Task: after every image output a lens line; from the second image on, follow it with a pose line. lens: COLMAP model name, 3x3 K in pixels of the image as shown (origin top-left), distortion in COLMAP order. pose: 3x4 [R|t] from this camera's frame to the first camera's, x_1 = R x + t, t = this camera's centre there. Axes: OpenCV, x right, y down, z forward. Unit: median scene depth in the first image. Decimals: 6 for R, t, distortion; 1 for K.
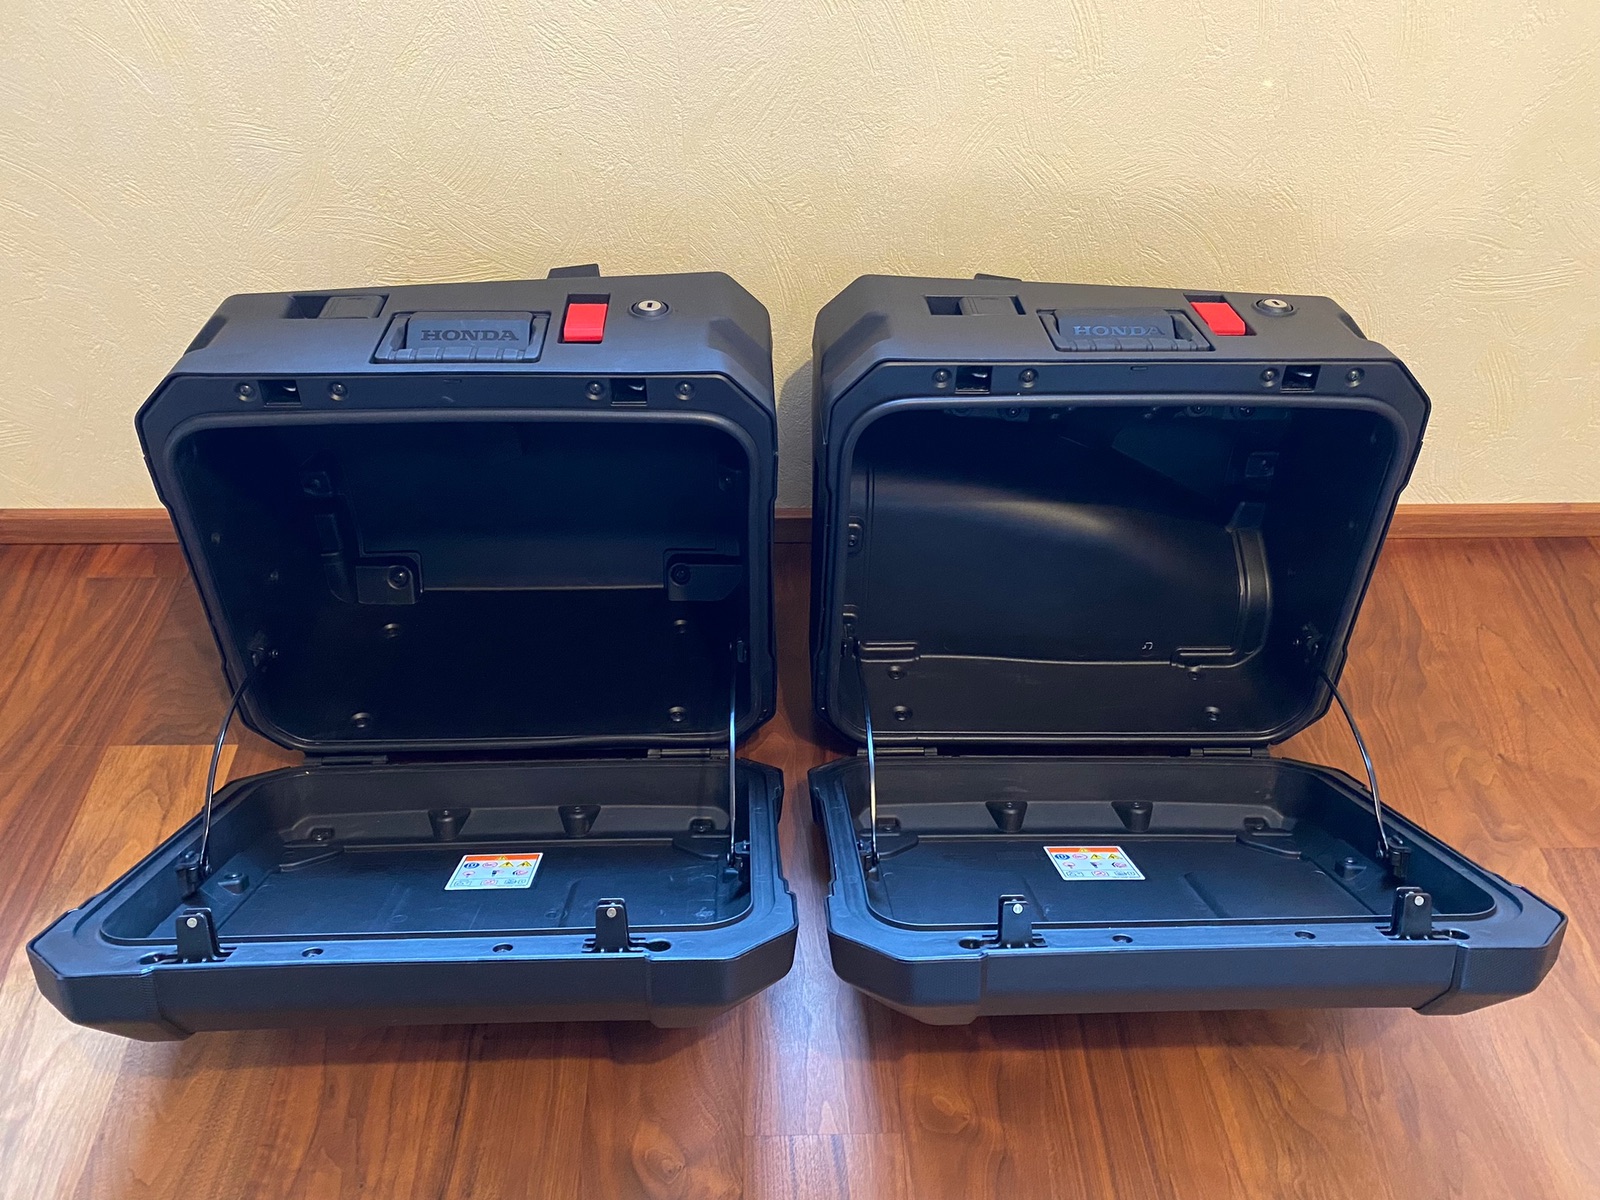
lens RADIAL K [[1221.1, 0, 791.6], [0, 1221.1, 590.6], [0, 0, 1]] dist [0.008047, -0.003001]
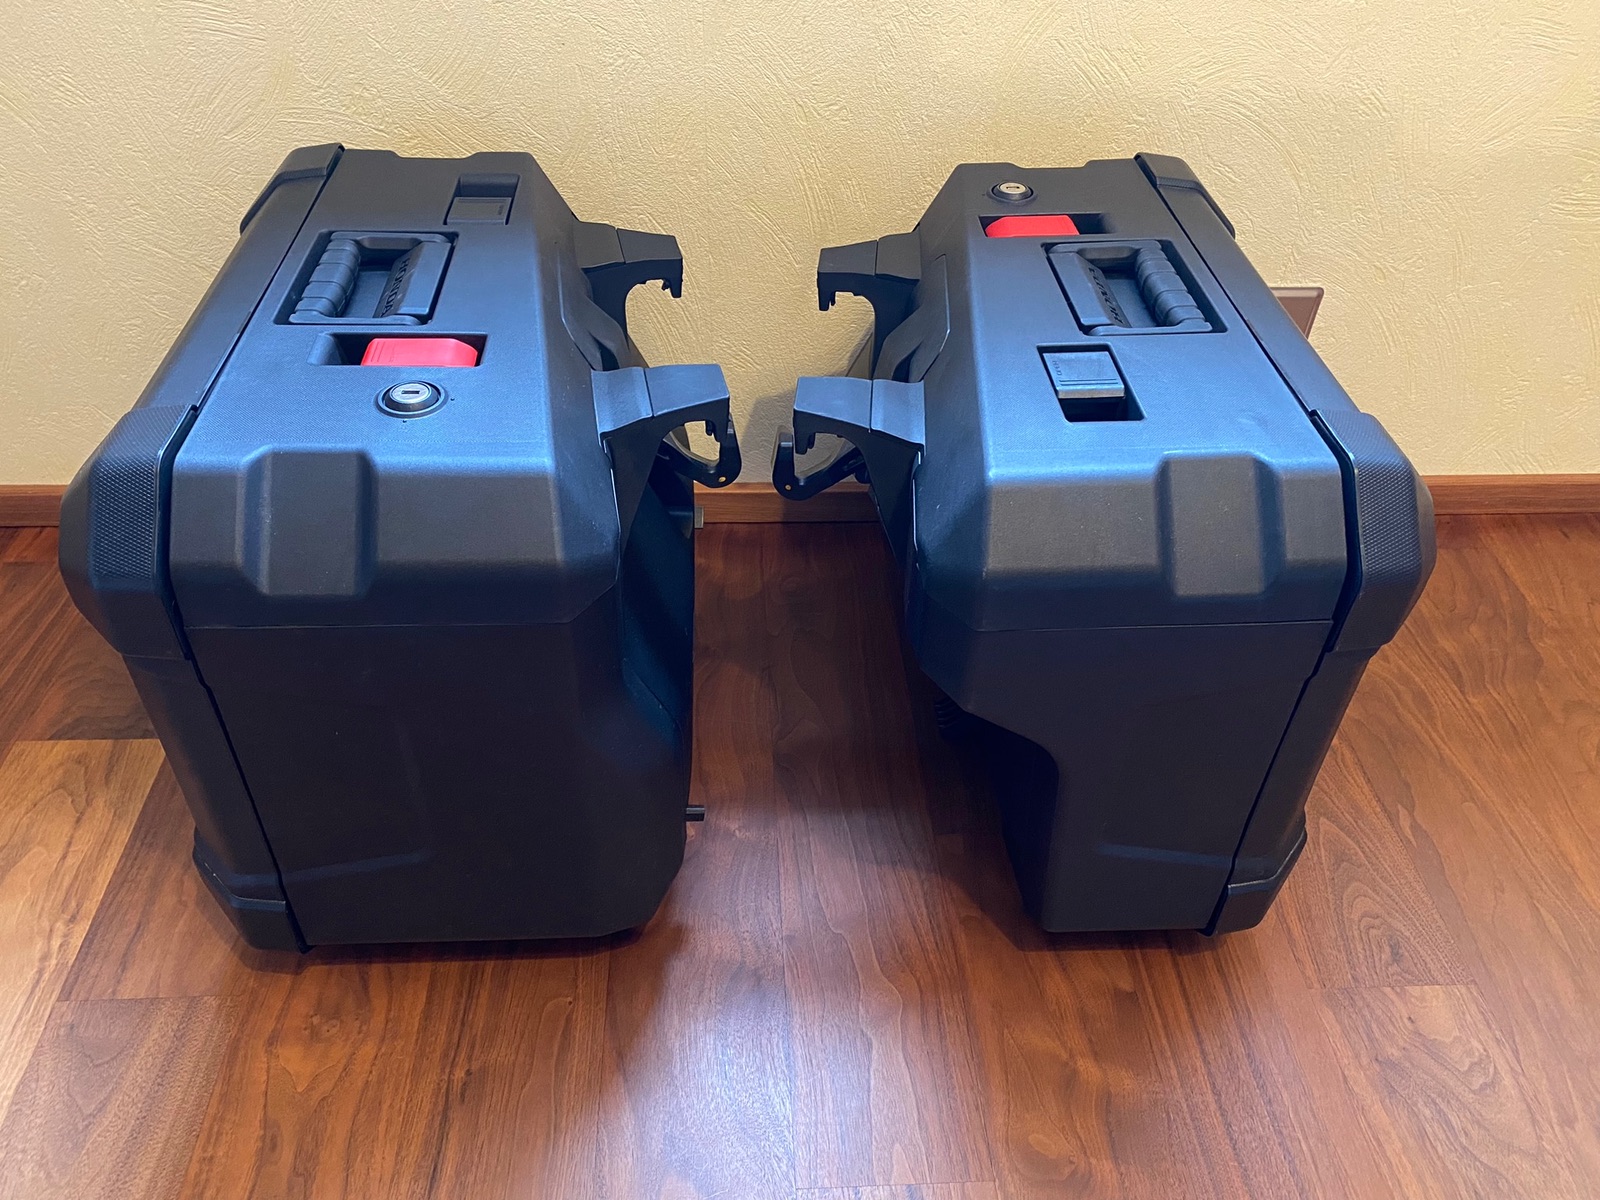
lens RADIAL K [[1221.1, 0, 788.7], [0, 1221.1, 589.1], [0, 0, 1]] dist [0.008047, -0.003001]
pose [[0.999636, -0.009095, 0.025417, -0.049782], [0.011221, 0.996335, -0.084796, 0.103019], [-0.024552, 0.085051, 0.996074, 0.145223]]
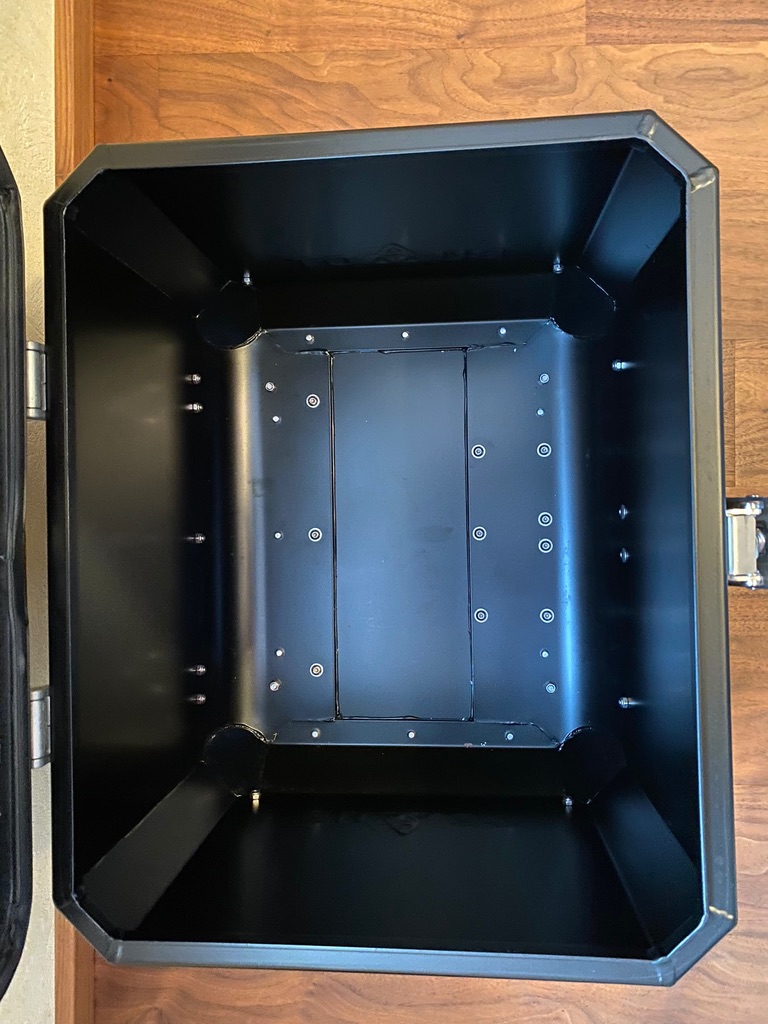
lens RADIAL K [[781.5, 0, 382.1], [0, 781.5, 510.5], [0, 0, 1]] dist [0.008047, -0.003001]
pose [[0.022559, -0.999633, -0.015002, 0.270783], [0.742881, 0.006719, 0.669389, -0.279583], [-0.669043, -0.026246, 0.742760, 0.655048]]
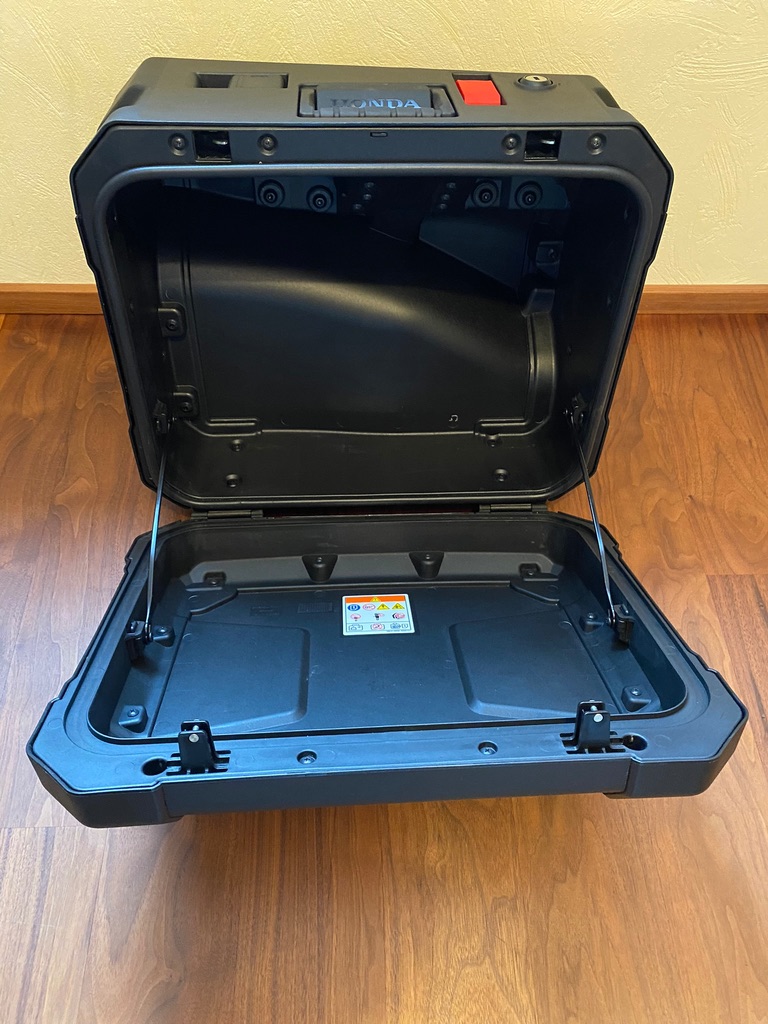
lens RADIAL K [[781.5, 0, 384.5], [0, 781.5, 500.0], [0, 0, 1]] dist [0.008047, -0.003001]
pose [[0.999907, 0.001911, 0.013519, 0.281665], [-0.004220, 0.984932, 0.172889, 0.006758], [-0.012985, -0.172930, 0.984849, 0.259085]]
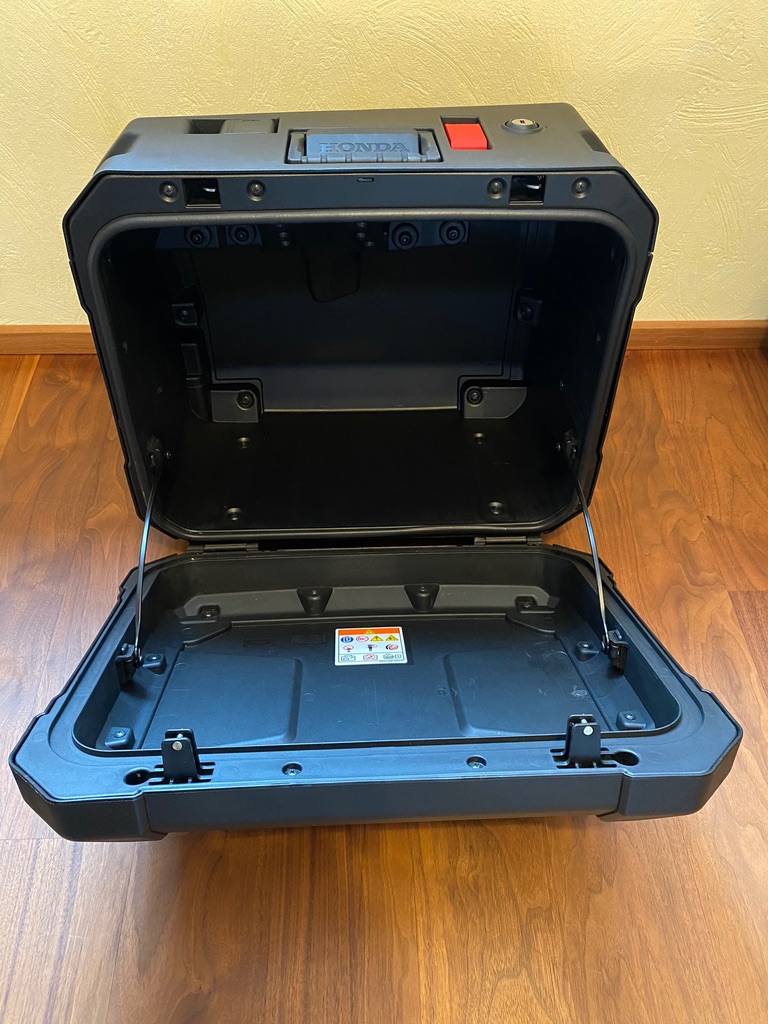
lens RADIAL K [[781.5, 0, 384.2], [0, 781.5, 501.7], [0, 0, 1]] dist [0.008047, -0.003001]
pose [[0.999980, -0.005237, 0.003452, 0.265612], [0.004944, 0.996787, 0.079944, 0.058090], [-0.003859, -0.079925, 0.996793, 0.235334]]
